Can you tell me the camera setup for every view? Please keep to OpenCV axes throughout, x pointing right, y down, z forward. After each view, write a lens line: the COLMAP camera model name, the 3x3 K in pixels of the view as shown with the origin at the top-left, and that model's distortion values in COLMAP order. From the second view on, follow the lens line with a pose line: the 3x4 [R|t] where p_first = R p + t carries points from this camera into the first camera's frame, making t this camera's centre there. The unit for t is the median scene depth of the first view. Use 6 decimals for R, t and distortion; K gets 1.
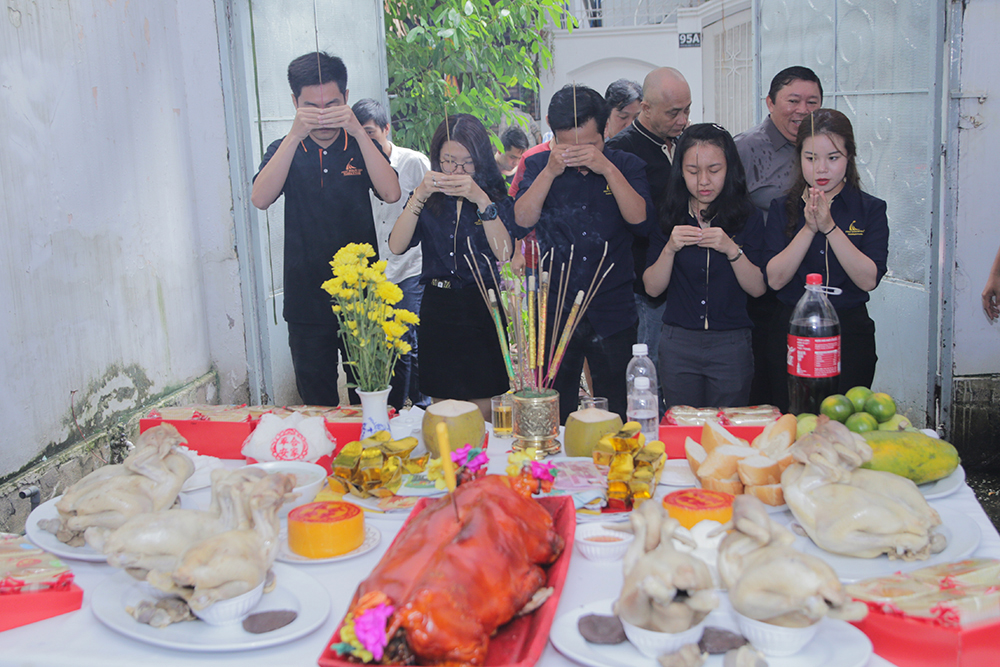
lens RADIAL K [[1171.2, 0, 500.0], [0, 1171.2, 333.5], [0, 0, 1]] dist [-0.005597, 0.034357]
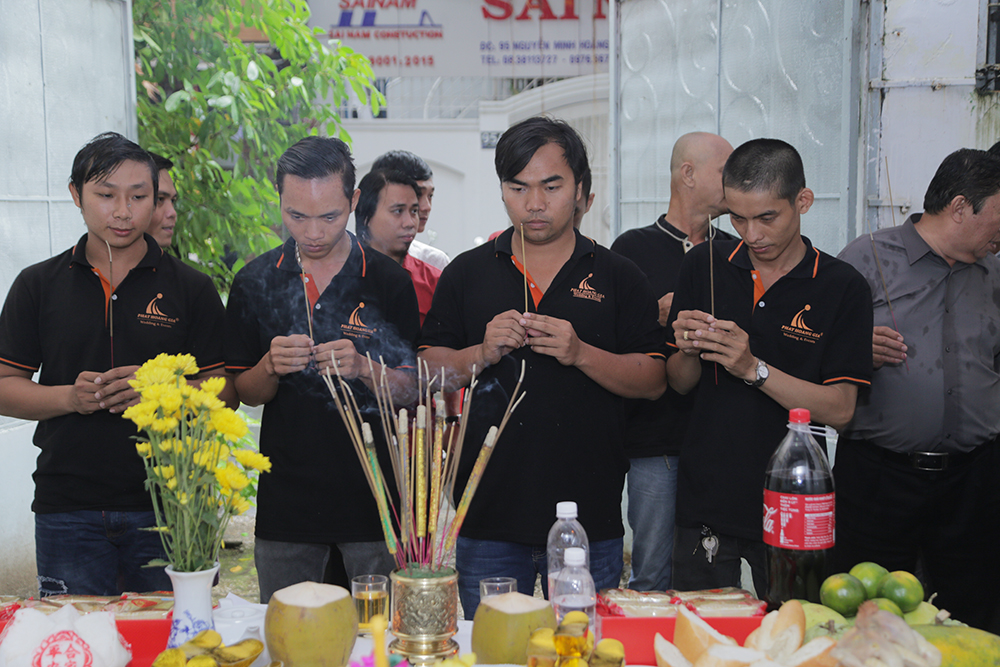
lens RADIAL K [[1435.6, 0, 497.6], [0, 1435.6, 345.0], [0, 0, 1]] dist [0.154257, 0.067135]
pose [[0.982732, 0.024469, 0.183411, -0.092194], [-0.004618, 0.994153, -0.107886, 0.009079], [-0.184979, 0.105176, 0.977098, 0.132894]]
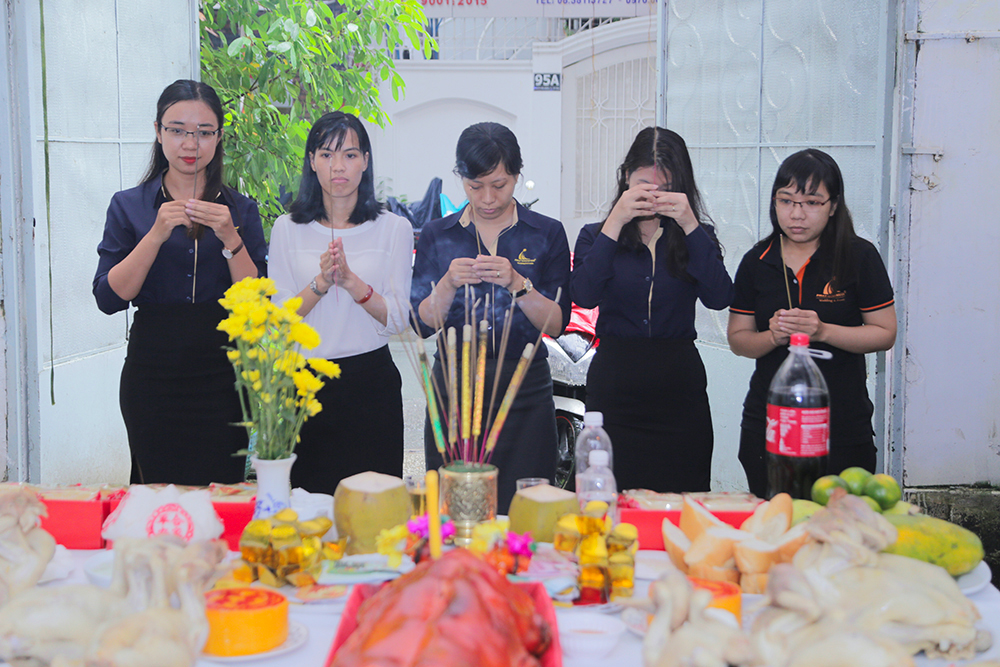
lens RADIAL K [[1512.7, 0, 486.4], [0, 1512.7, 311.7], [0, 0, 1]] dist [0.128038, 0.079415]
pose [[0.989280, 0.035500, 0.141651, -0.114993], [-0.021981, 0.995149, -0.095890, 0.044596], [-0.144368, 0.091749, 0.985261, -0.056337]]
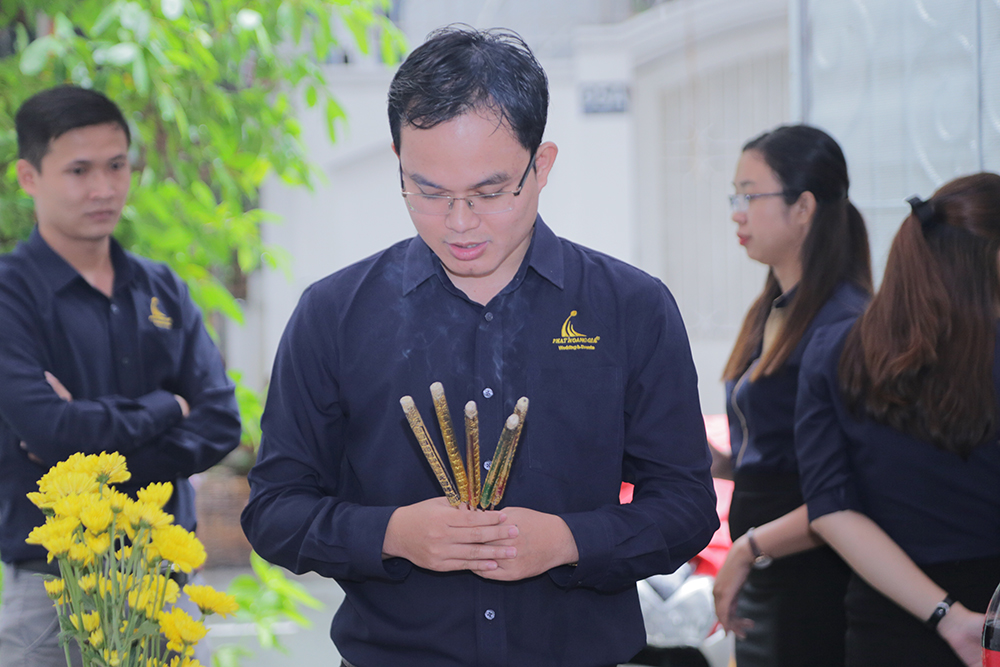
lens RADIAL K [[2836.8, 0, 500.0], [0, 2836.8, 333.5], [0, 0, 1]] dist [0.603047, 0.094541]
pose [[0.990604, 0.012957, 0.136149, -0.120227], [0.009686, 0.986356, -0.164341, 0.069750], [-0.136421, 0.164116, 0.976962, -0.172680]]
